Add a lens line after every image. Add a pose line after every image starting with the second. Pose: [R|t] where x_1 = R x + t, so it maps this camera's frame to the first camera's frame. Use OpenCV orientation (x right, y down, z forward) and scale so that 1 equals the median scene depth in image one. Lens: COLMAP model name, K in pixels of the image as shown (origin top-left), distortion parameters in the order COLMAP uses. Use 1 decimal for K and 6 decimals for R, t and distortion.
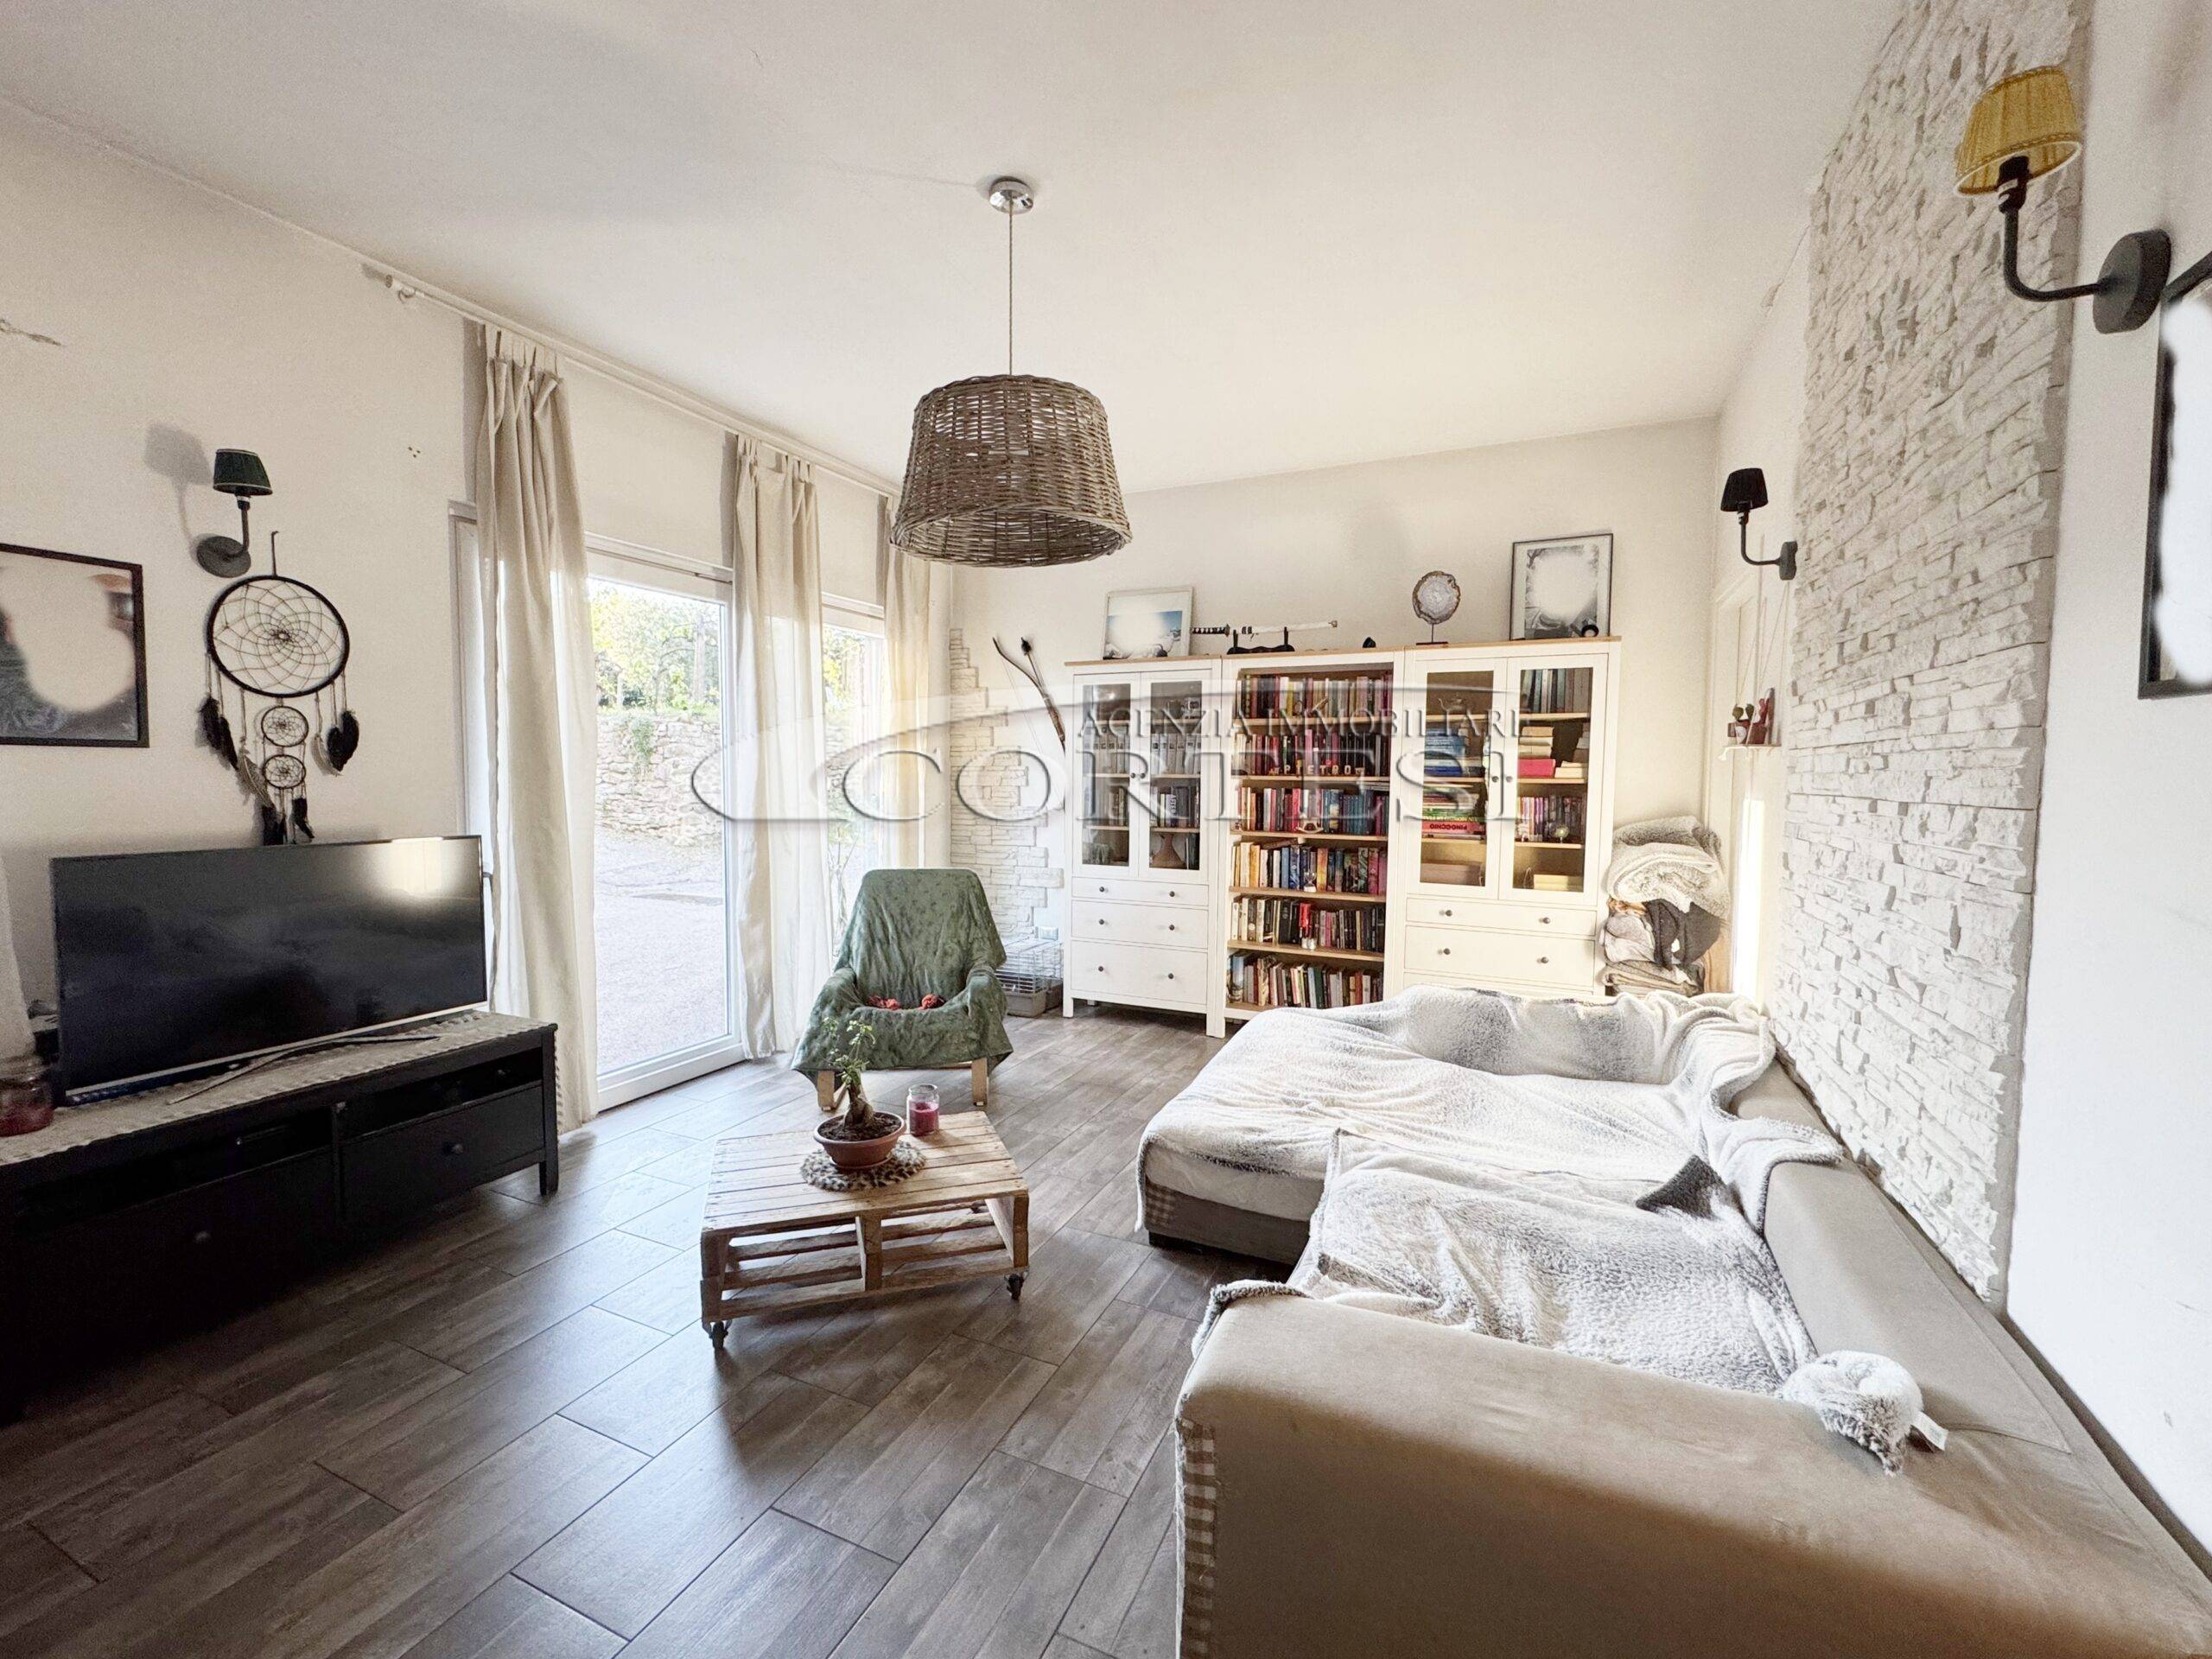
lens RADIAL K [[923.5, 0, 1106.0], [0, 923.5, 829.5], [0, 0, 1]] dist [-0.001126, 0.000176]
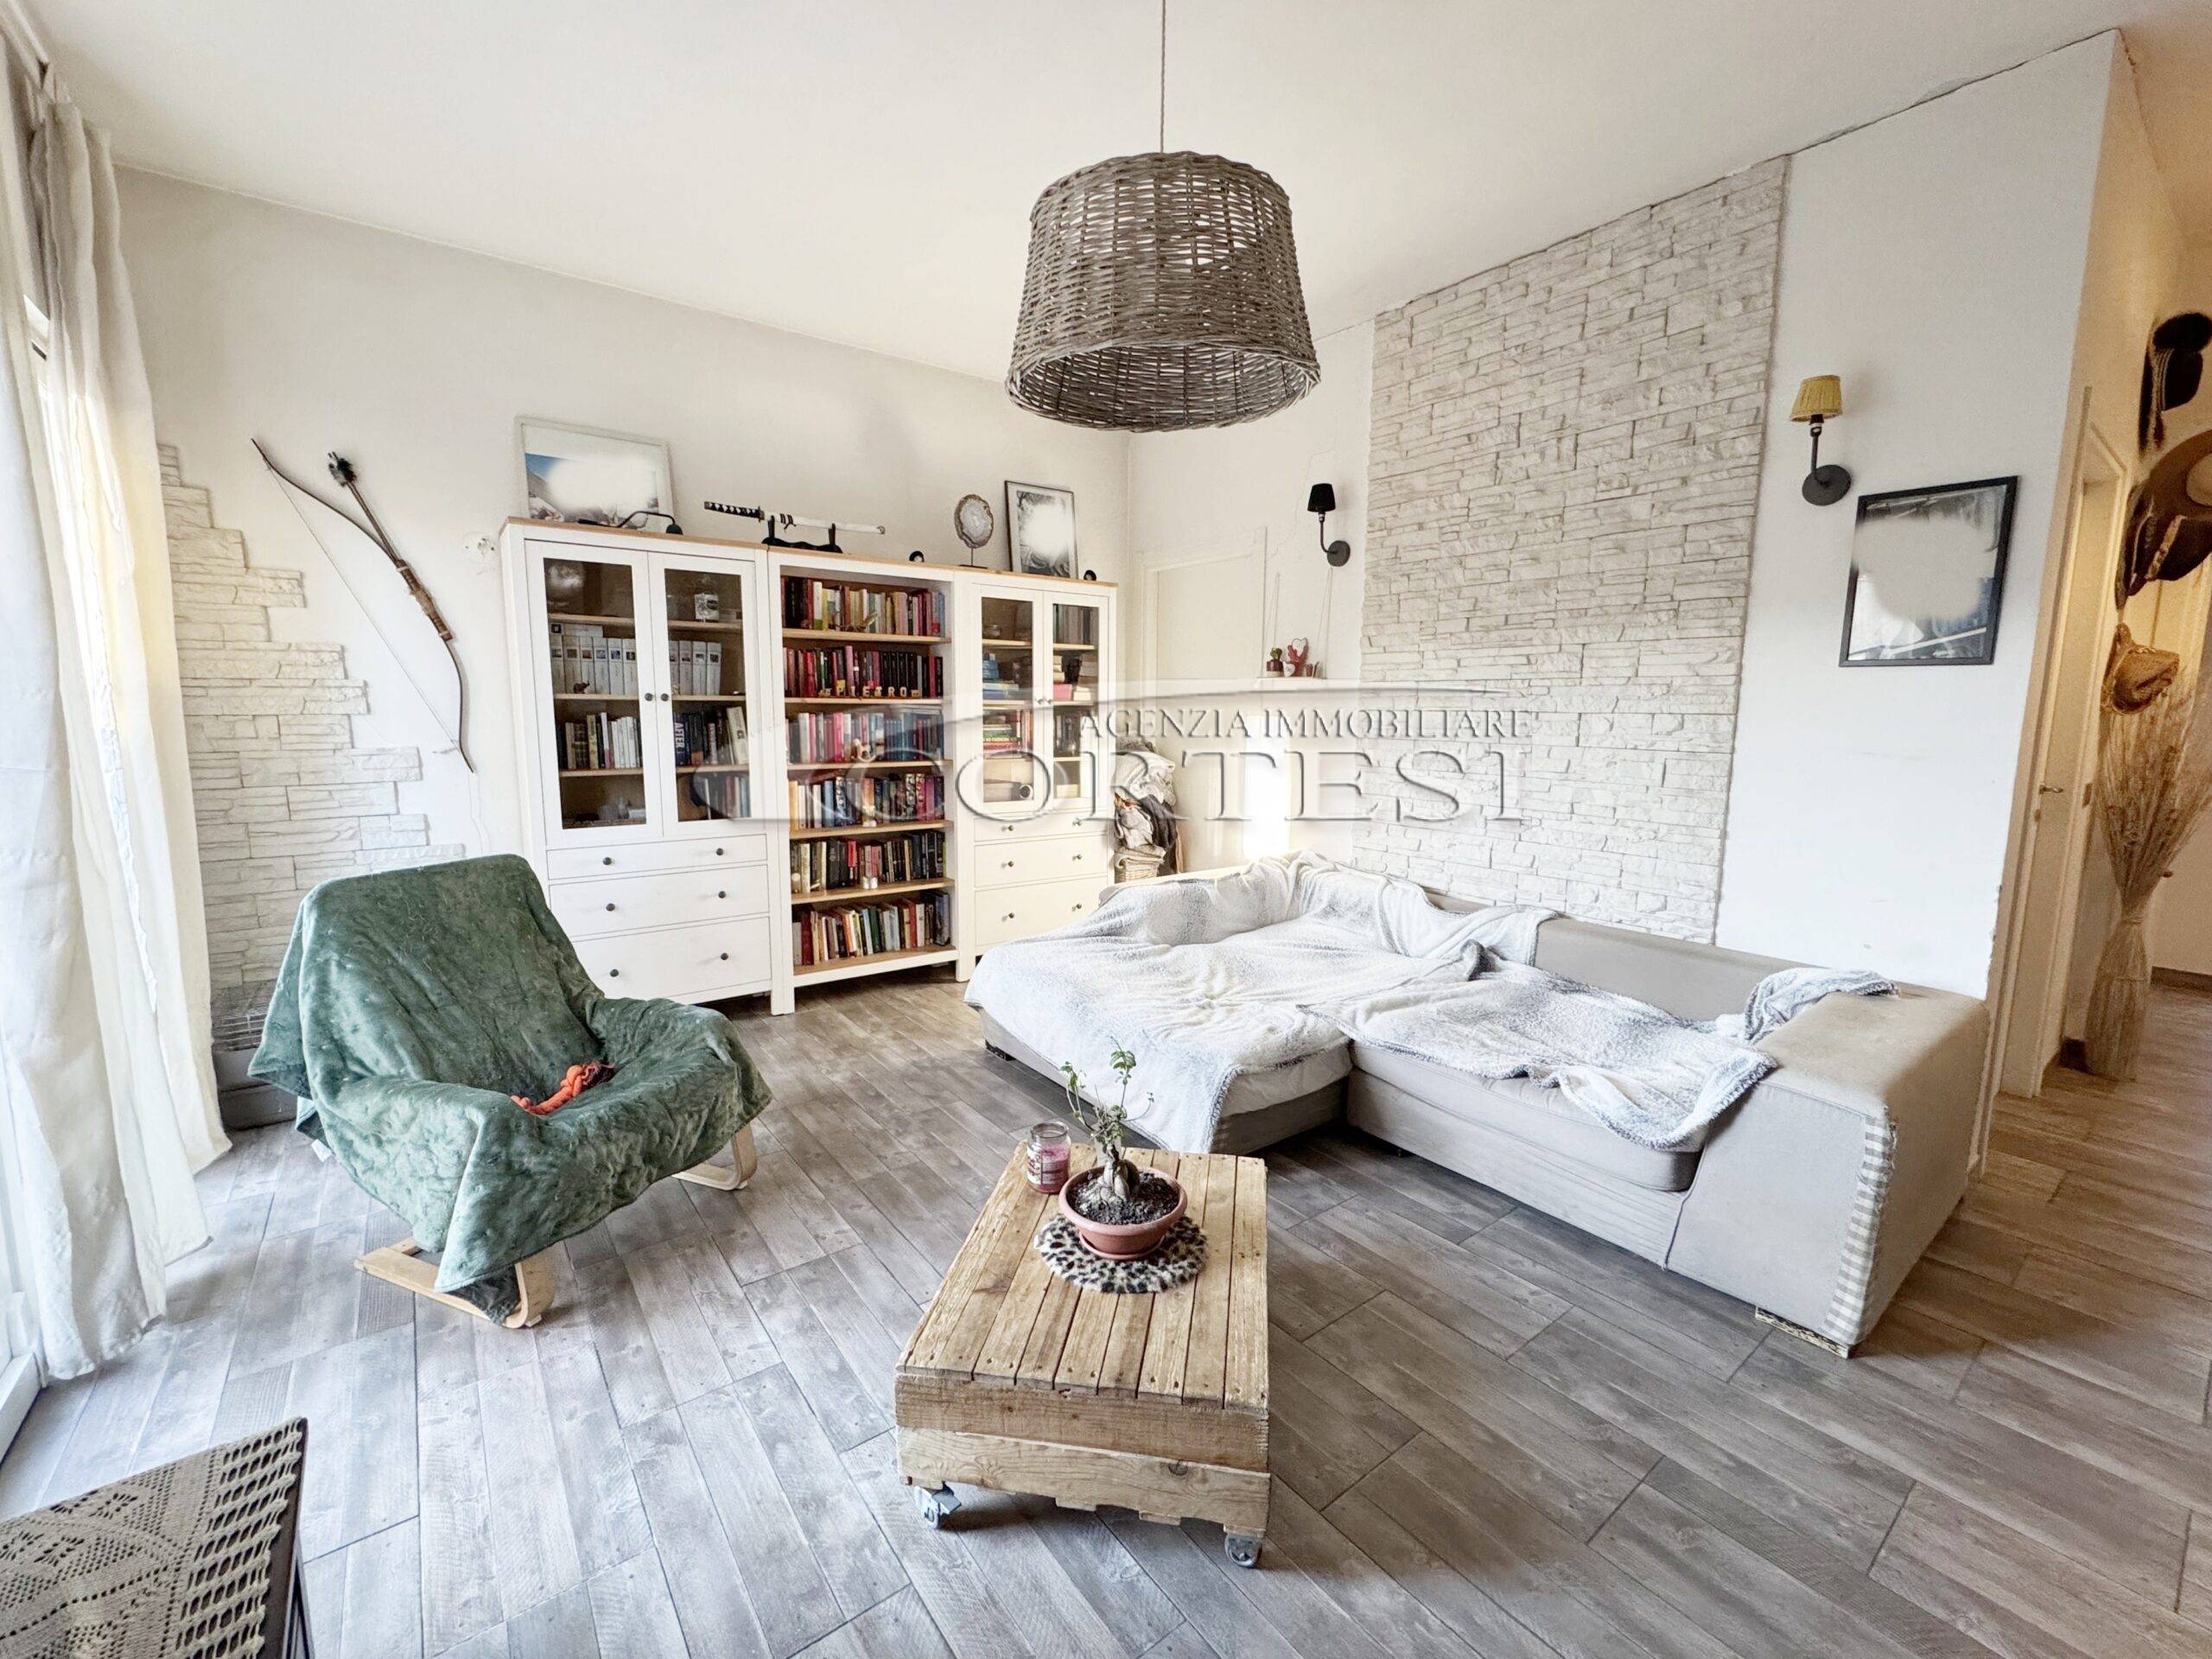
lens RADIAL K [[915.3, 0, 1104.3], [0, 915.3, 828.2], [0, 0, 1]] dist [0.000743, 0.000208]
pose [[0.474267, -0.120062, 0.872156, -0.811546], [0.049480, 0.992727, 0.109753, -0.033017], [-0.878990, -0.008898, 0.476758, 0.646976]]
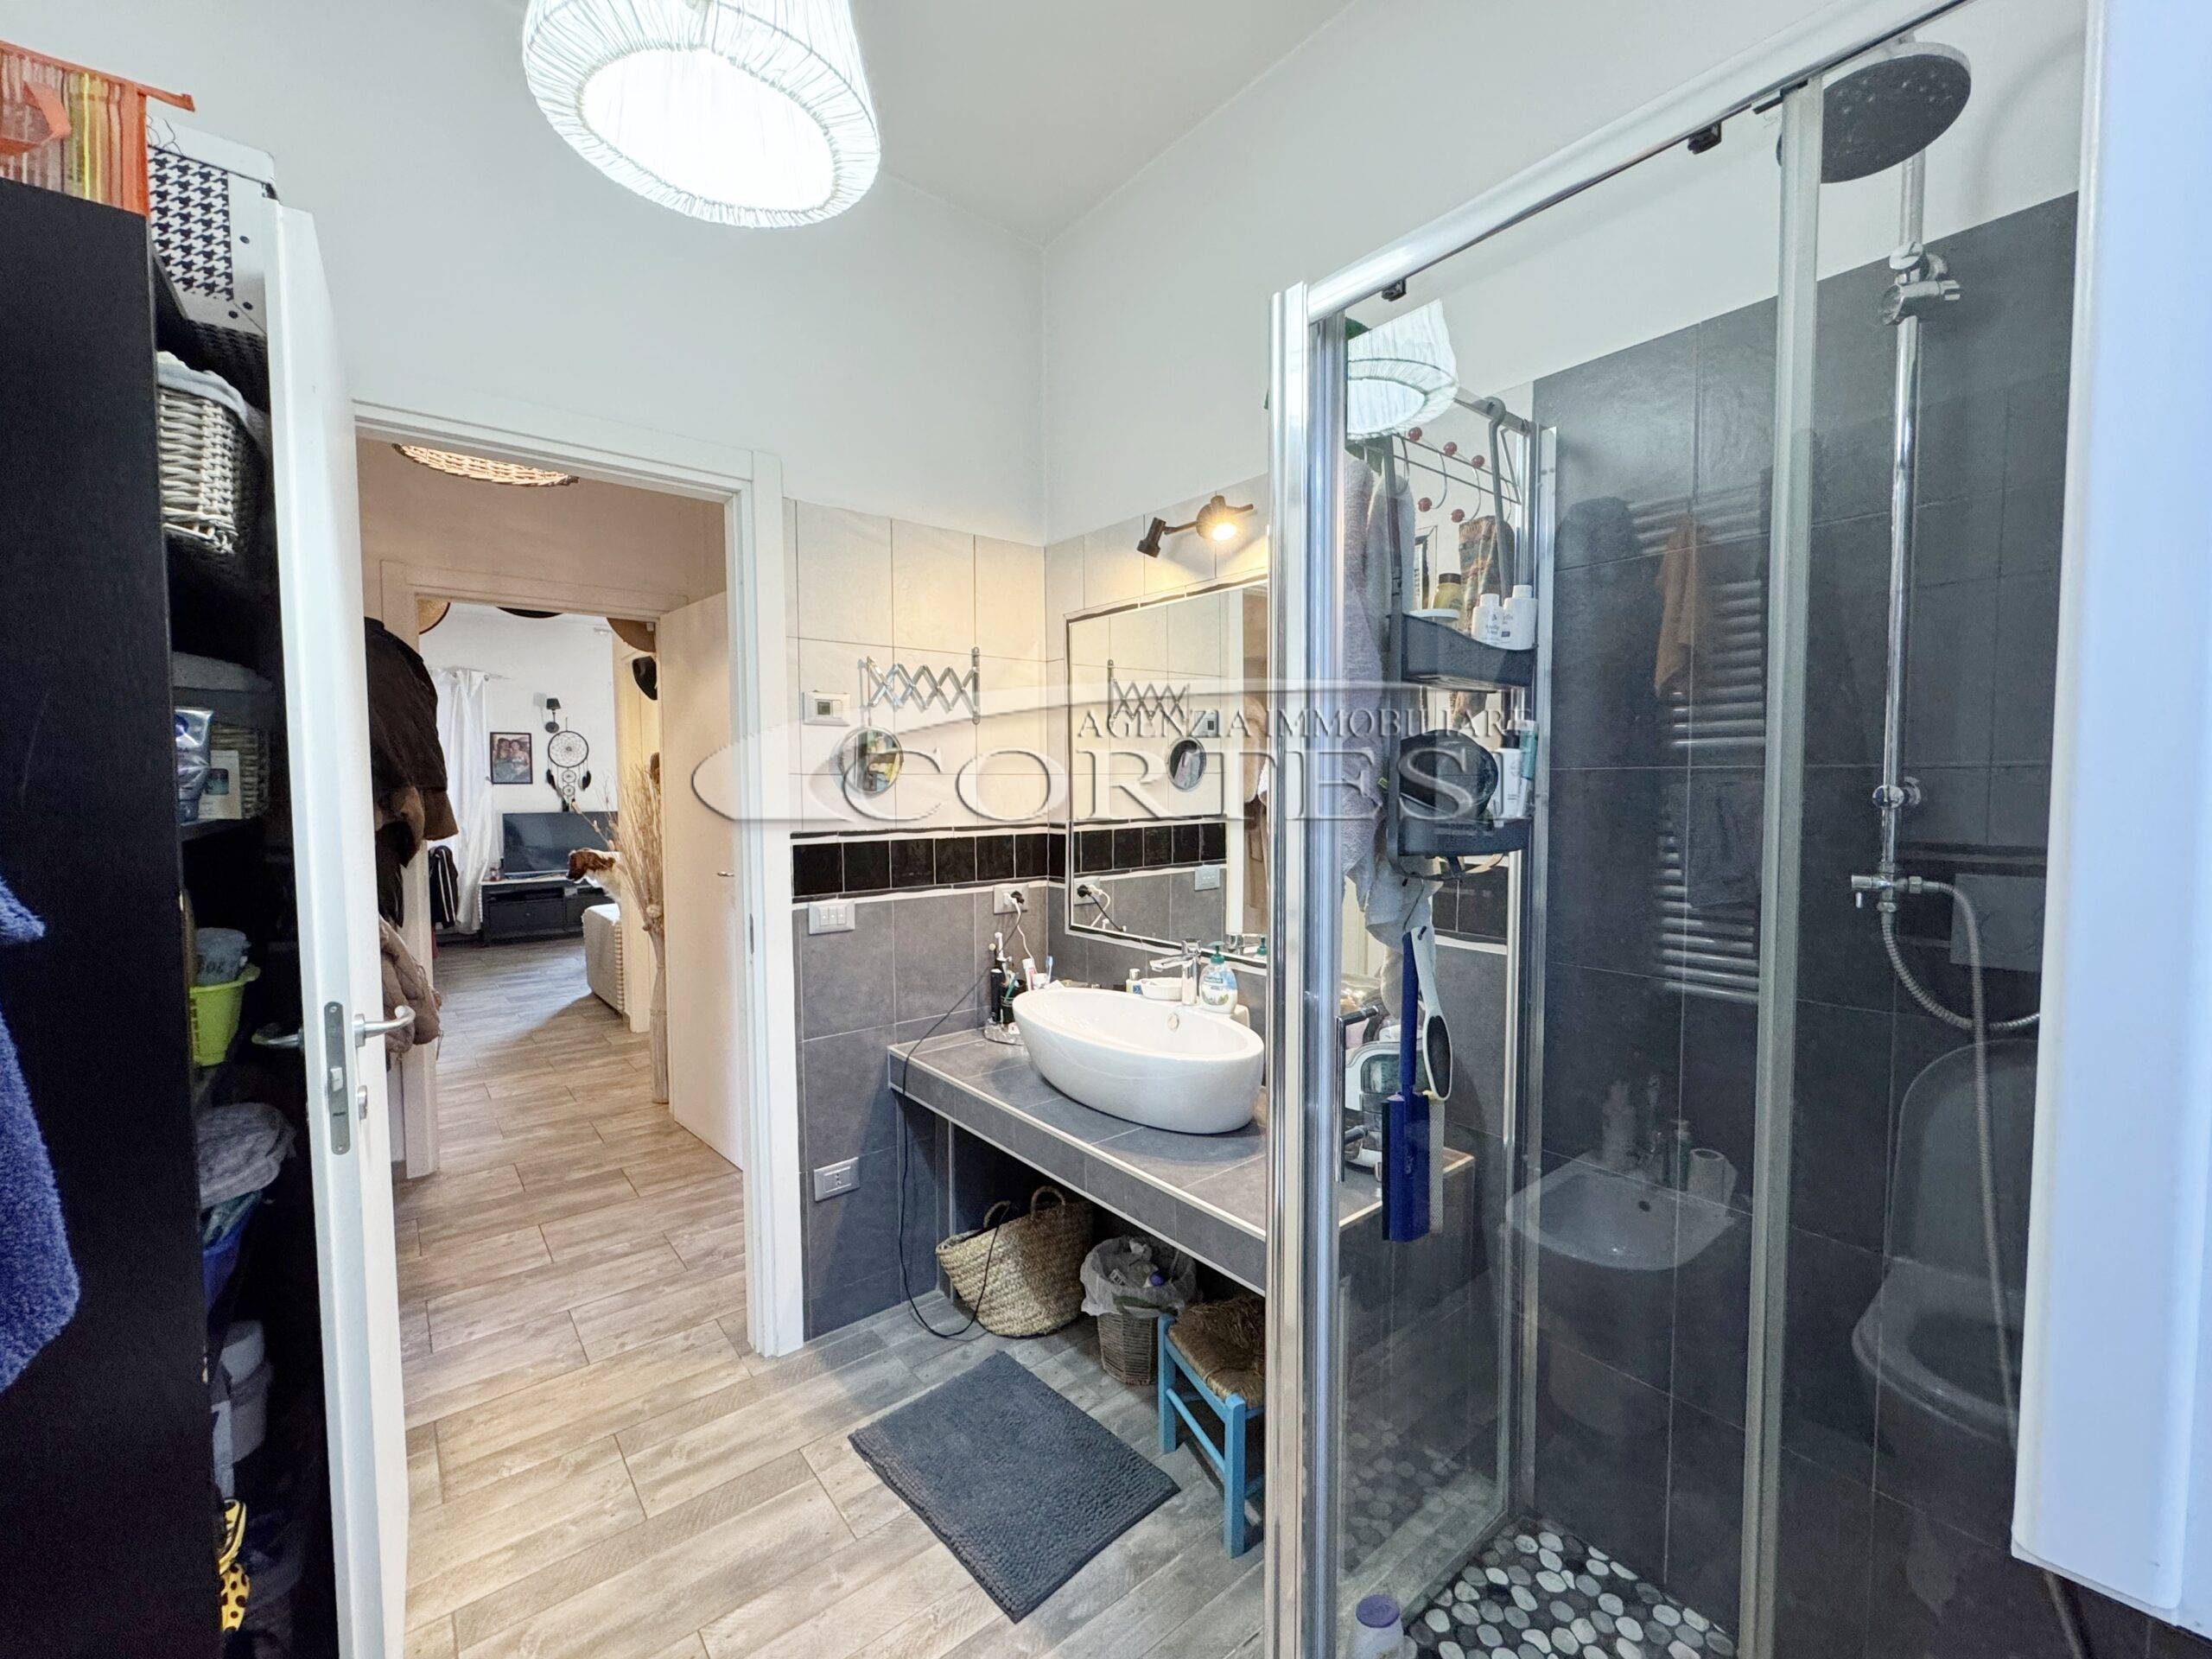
lens RADIAL K [[915.3, 0, 1104.3], [0, 915.3, 828.2], [0, 0, 1]] dist [0.000743, 0.000208]
pose [[0.896691, 0.008506, -0.442575, 2.086735], [-0.012760, 0.999897, -0.006635, 0.062591], [0.442473, 0.011597, 0.896707, -0.986514]]
